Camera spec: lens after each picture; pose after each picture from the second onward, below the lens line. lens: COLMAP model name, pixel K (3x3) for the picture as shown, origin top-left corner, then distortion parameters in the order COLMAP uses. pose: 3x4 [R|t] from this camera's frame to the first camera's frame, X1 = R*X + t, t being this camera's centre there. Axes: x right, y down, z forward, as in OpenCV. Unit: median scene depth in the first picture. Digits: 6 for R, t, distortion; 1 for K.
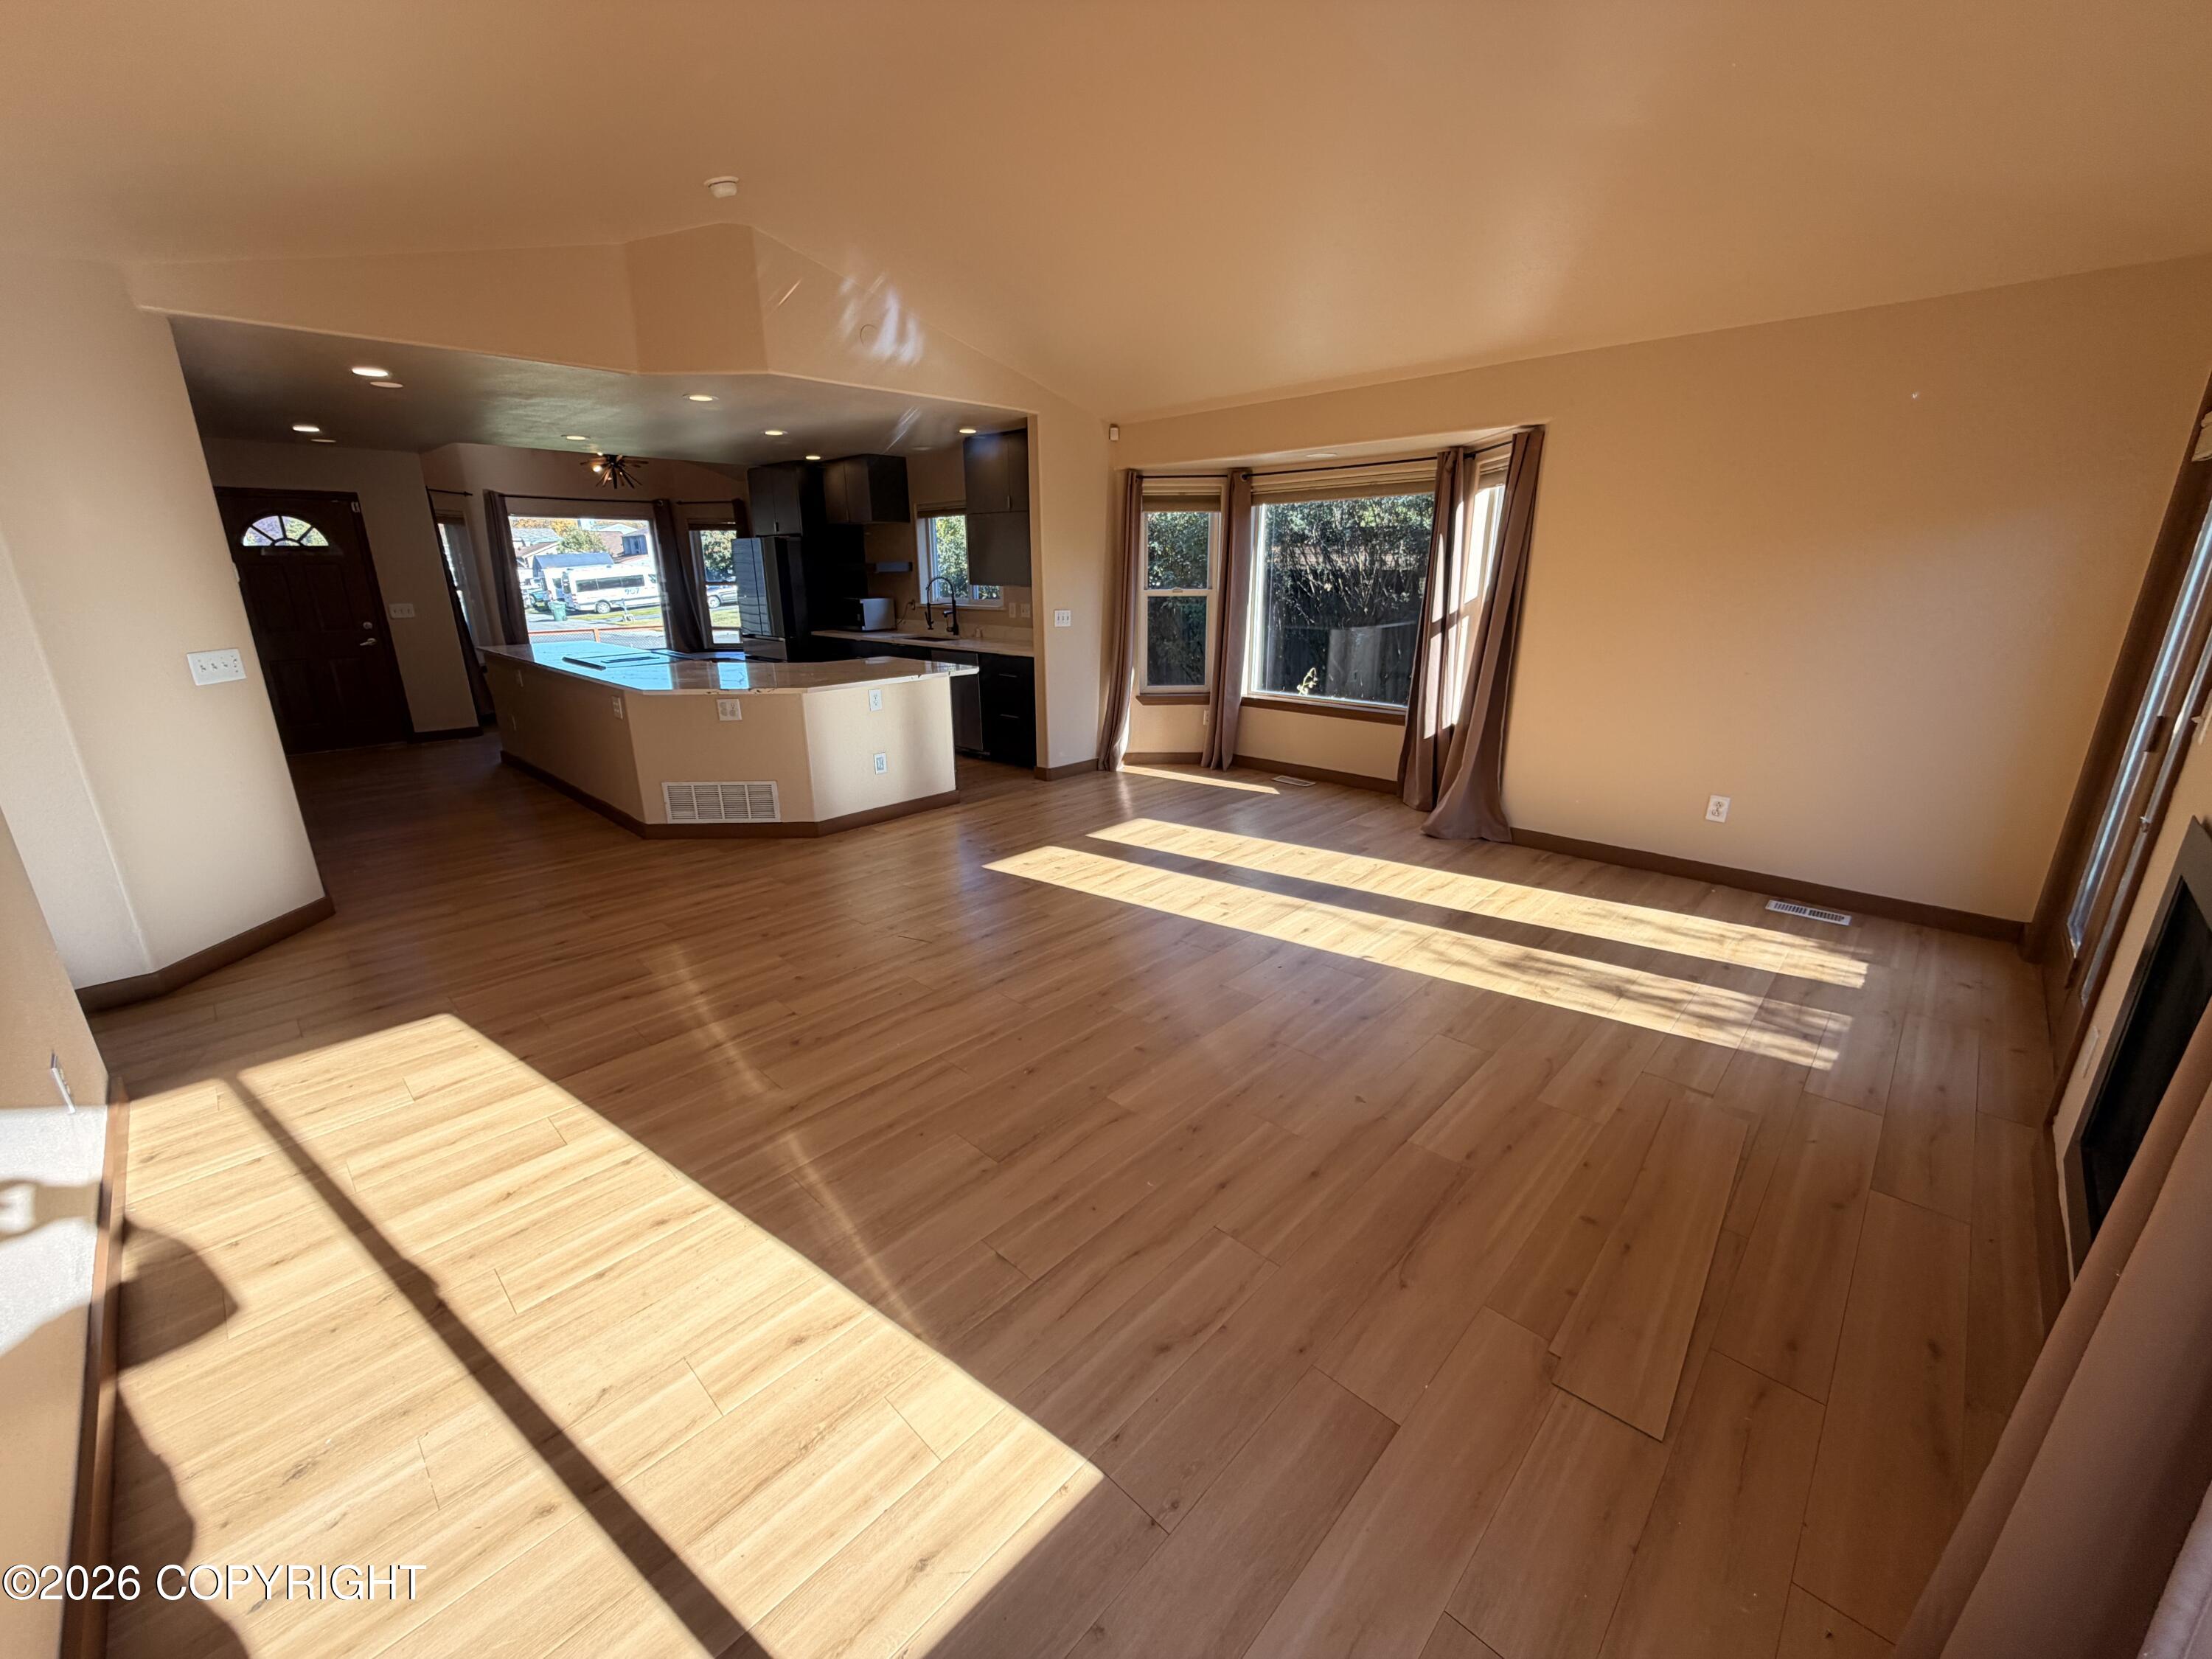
lens RADIAL K [[876.8, 0, 1115.9], [0, 876.8, 825.8], [0, 0, 1]] dist [-0.000671, -0.000061]
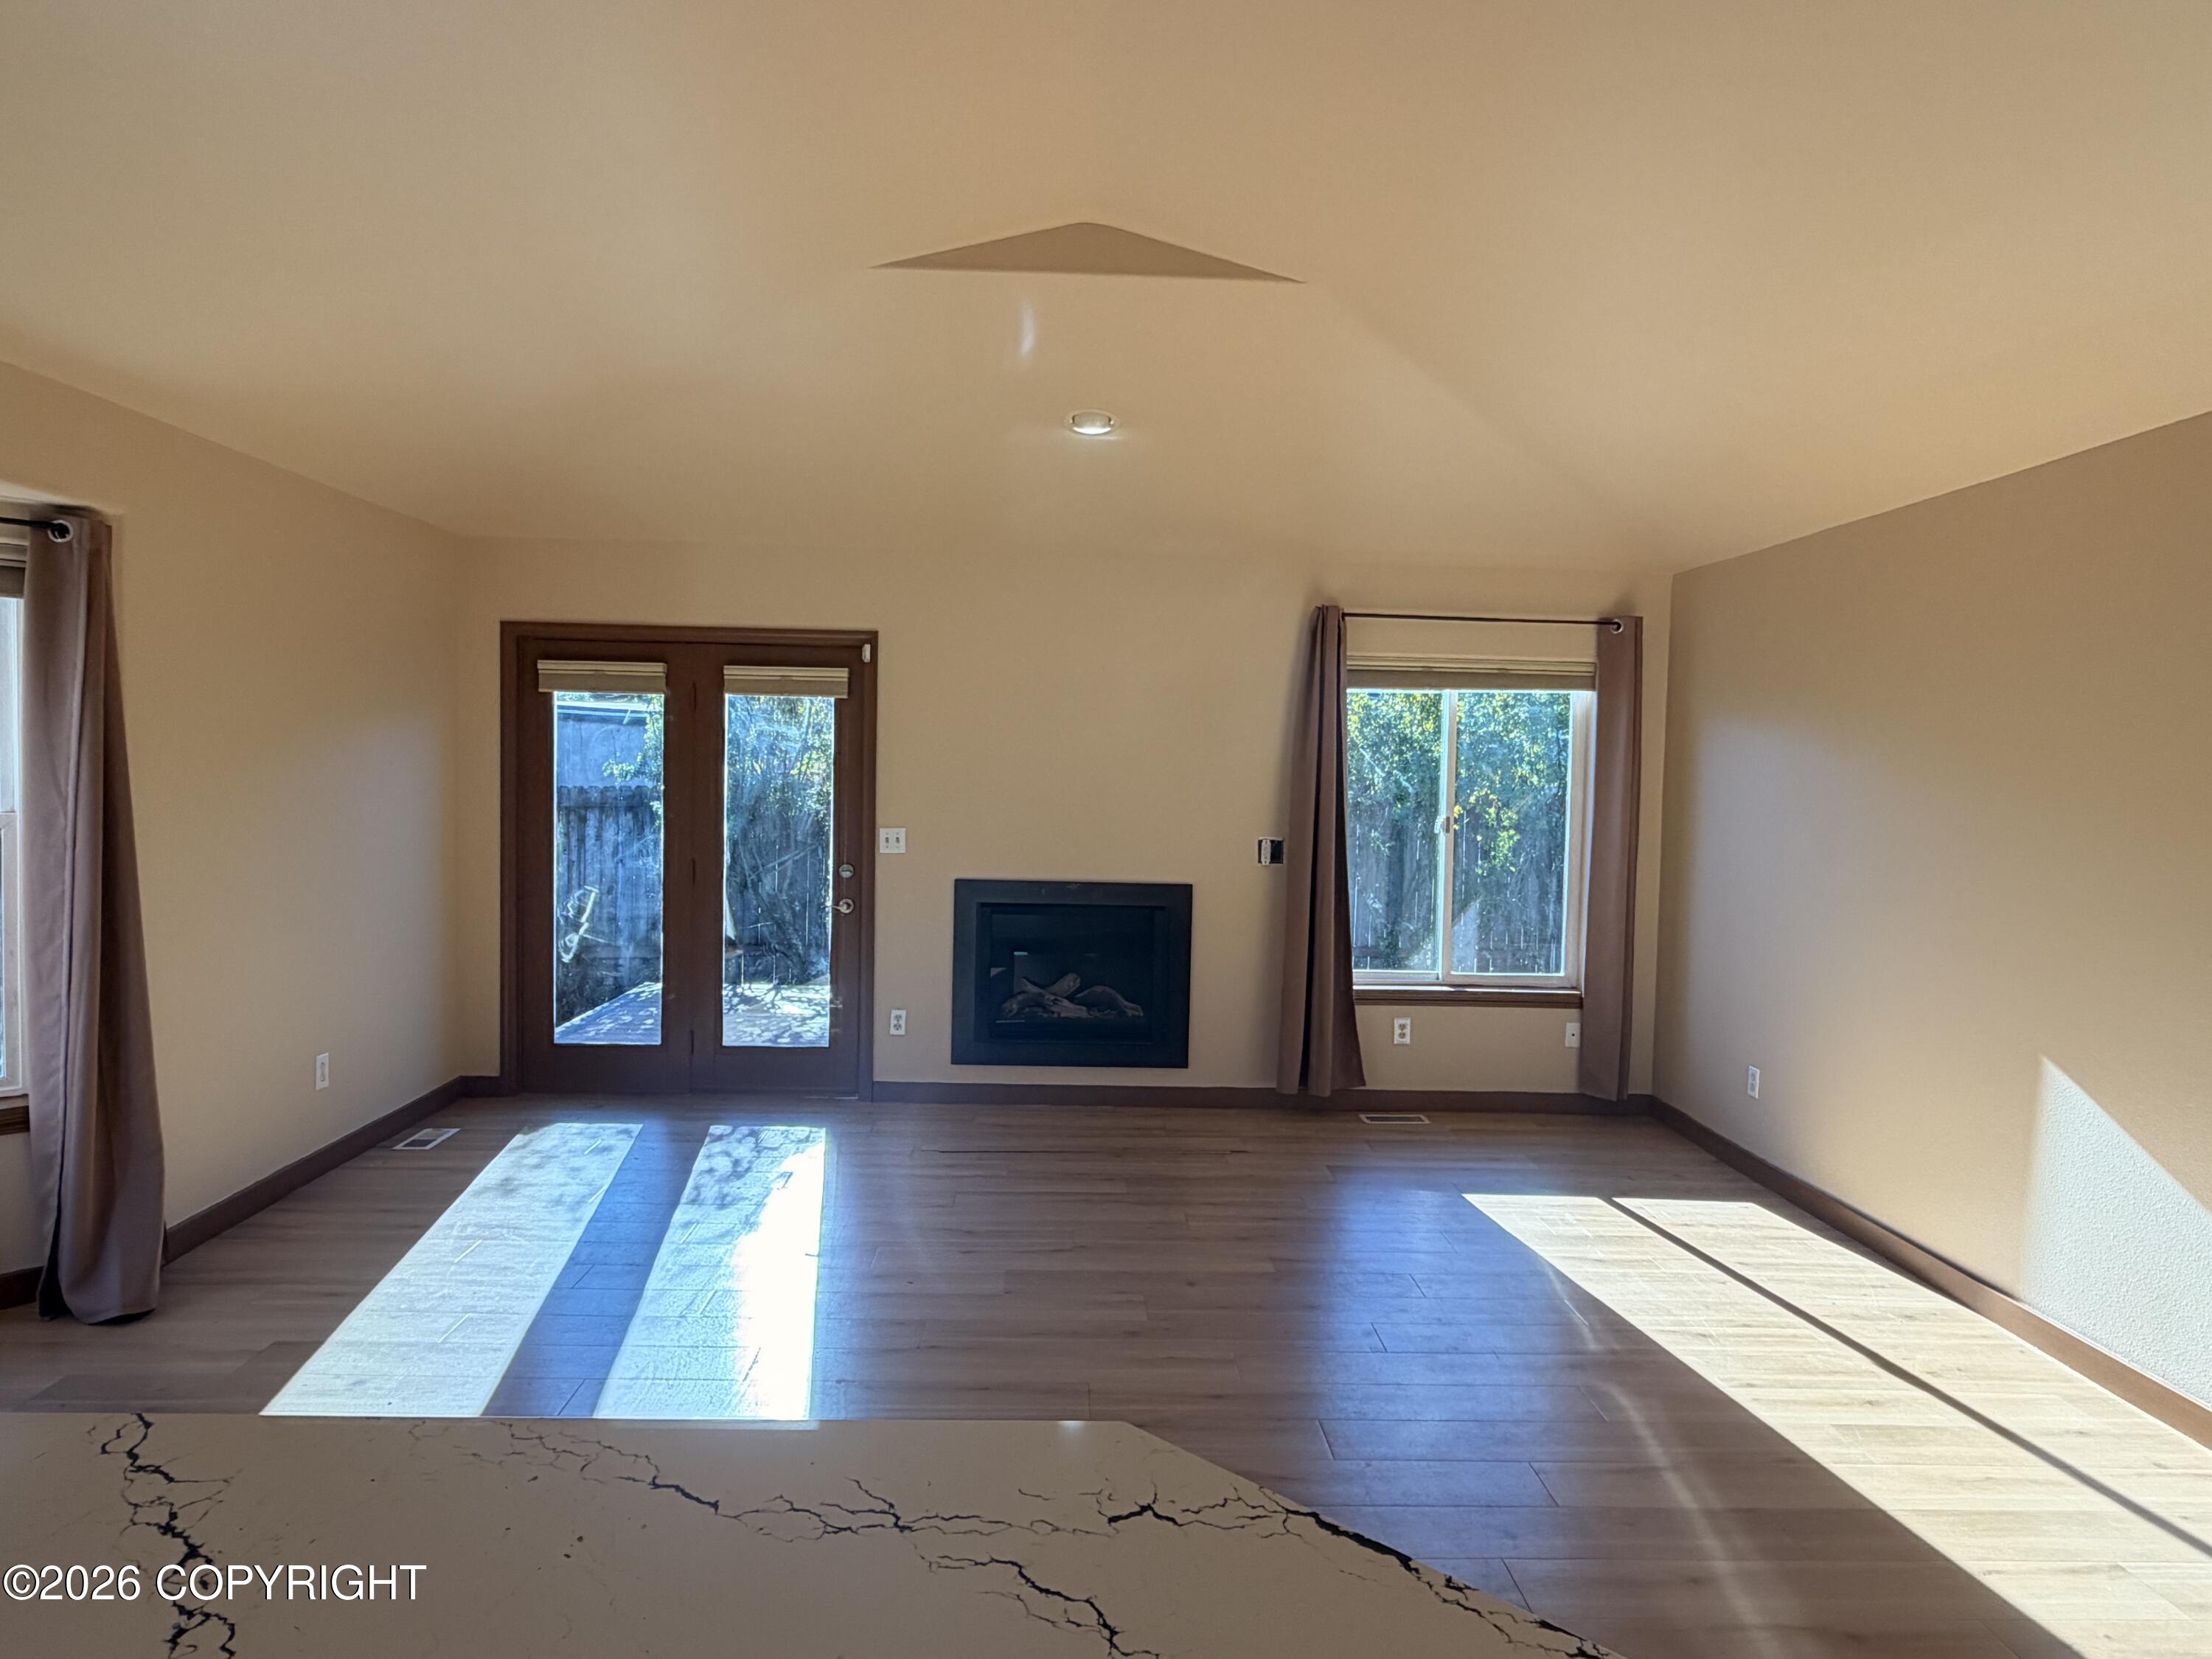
lens RADIAL K [[1343.4, 0, 1112.6], [0, 1343.4, 833.7], [0, 0, 1]] dist [-0.000442, -0.000965]
pose [[-0.712630, -0.043435, 0.700195, -0.539584], [0.185880, 0.950719, 0.248157, -0.338723], [-0.676467, 0.306996, -0.669437, 1.139960]]
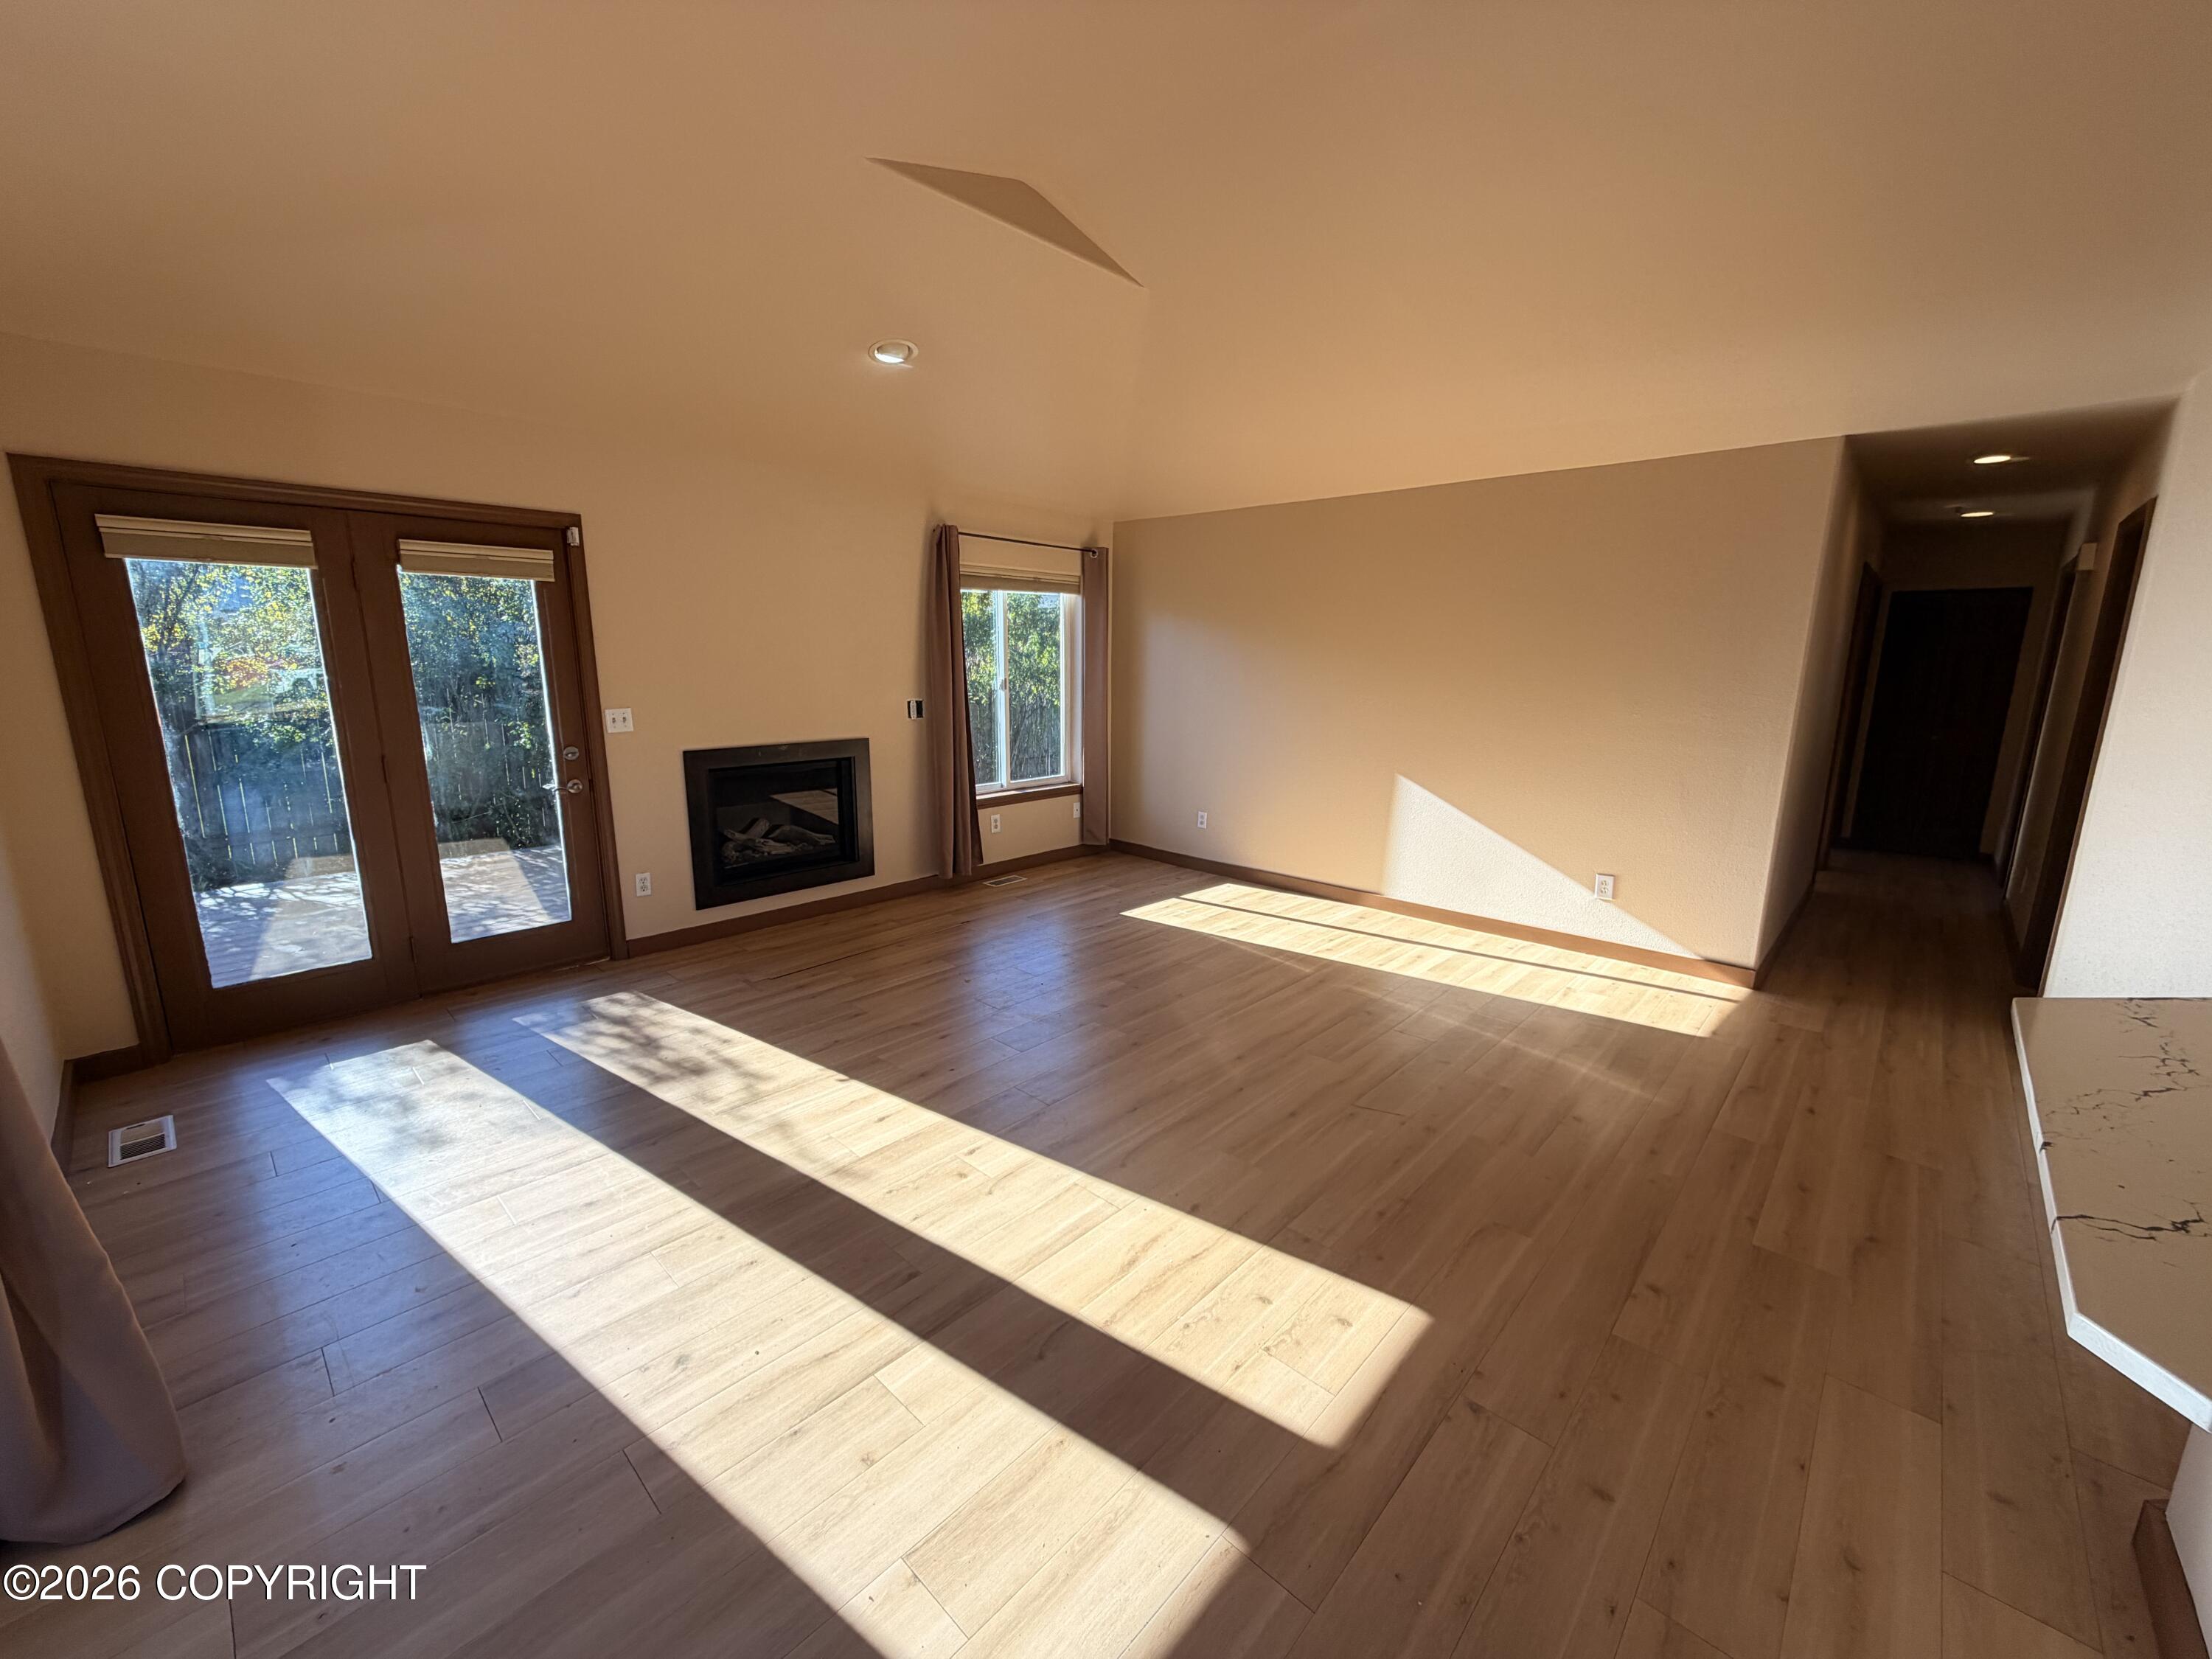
lens RADIAL K [[881.6, 0, 1101.1], [0, 881.6, 829.1], [0, 0, 1]] dist [0.000763, 0.000073]
pose [[-0.999993, -0.001941, -0.003244, 0.020066], [-0.003244, 0.881221, 0.472693, -0.383440], [0.001941, 0.472701, -0.881221, 1.275094]]
